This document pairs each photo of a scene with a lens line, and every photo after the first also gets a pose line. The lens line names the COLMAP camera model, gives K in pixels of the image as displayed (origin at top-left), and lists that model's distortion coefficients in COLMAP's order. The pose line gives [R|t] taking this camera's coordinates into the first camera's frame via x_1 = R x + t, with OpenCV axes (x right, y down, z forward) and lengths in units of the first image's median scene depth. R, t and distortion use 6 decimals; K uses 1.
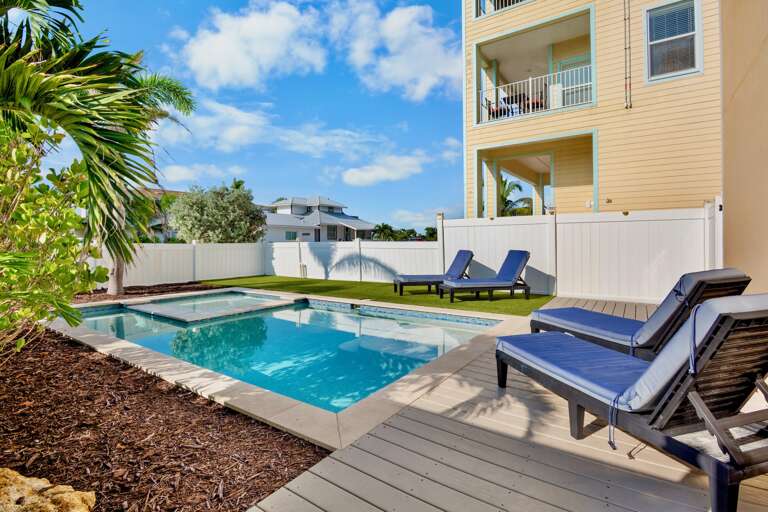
lens RADIAL K [[373.0, 0, 385.5], [0, 373.0, 243.7], [0, 0, 1]] dist [0.001373, 0.000091]
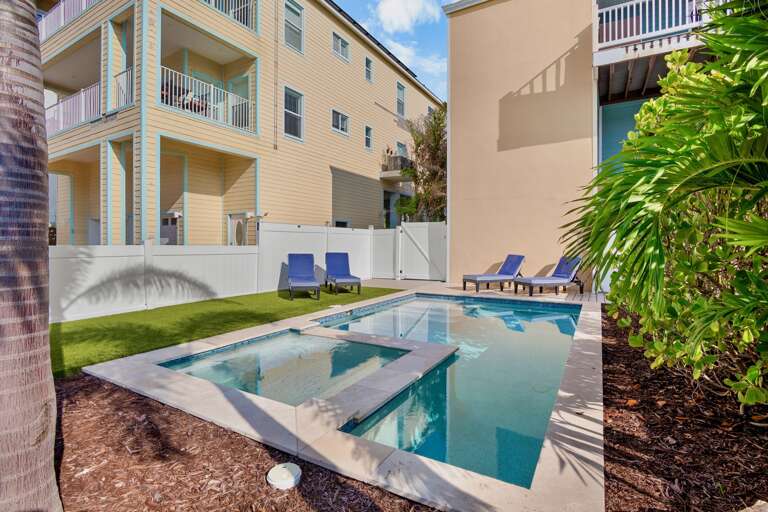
lens RADIAL K [[373.0, 0, 385.5], [0, 373.0, 243.7], [0, 0, 1]] dist [0.001373, 0.000091]
pose [[-0.041282, 0.006306, 0.999128, -0.550132], [-0.002840, 0.999975, -0.006428, -0.006380], [-0.999144, -0.003103, -0.041263, 0.490621]]
